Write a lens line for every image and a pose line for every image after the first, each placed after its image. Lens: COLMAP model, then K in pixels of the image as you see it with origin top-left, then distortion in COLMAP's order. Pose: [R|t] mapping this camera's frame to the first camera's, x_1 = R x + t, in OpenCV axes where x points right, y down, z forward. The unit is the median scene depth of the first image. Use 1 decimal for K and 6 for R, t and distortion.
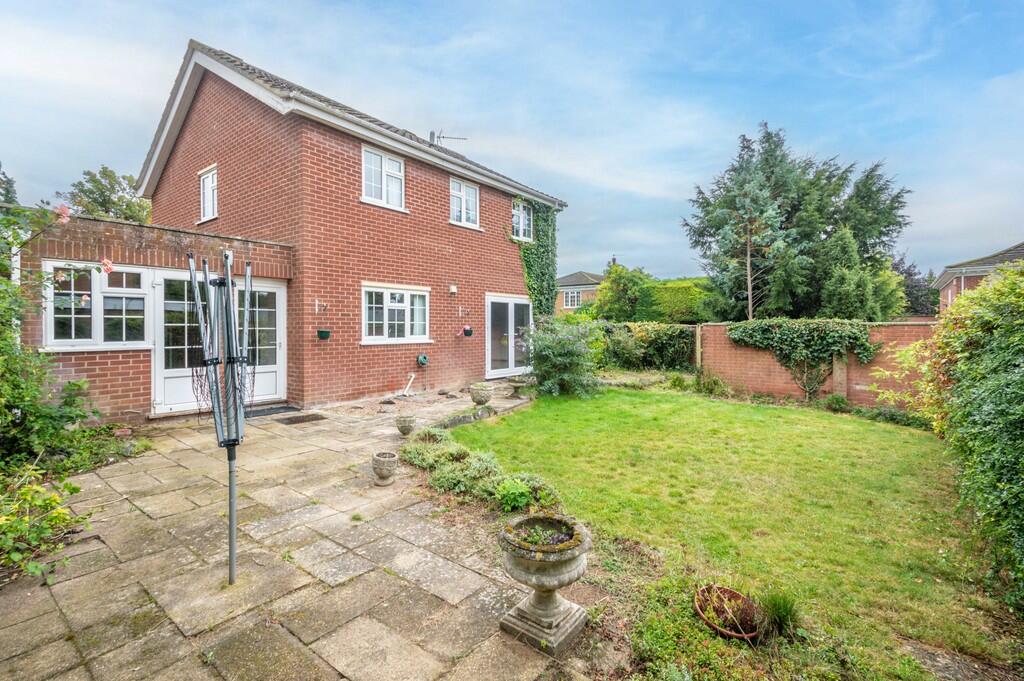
lens RADIAL K [[459.2, 0, 514.5], [0, 459.2, 338.1], [0, 0, 1]] dist [0.017758, 0.000427]
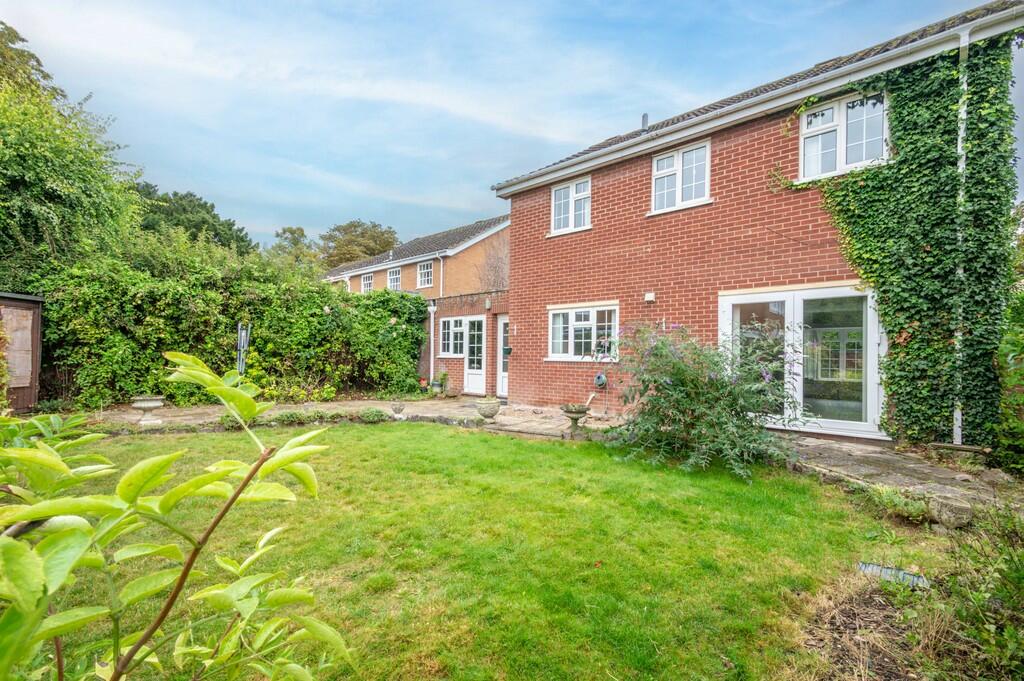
lens RADIAL K [[459.2, 0, 512.5], [0, 459.2, 345.9], [0, 0, 1]] dist [0.017758, 0.000427]
pose [[-0.081749, -0.005204, -0.996639, 0.783271], [-0.019216, 0.999809, -0.003645, -0.016285], [0.996468, 0.018854, -0.081833, 0.954224]]
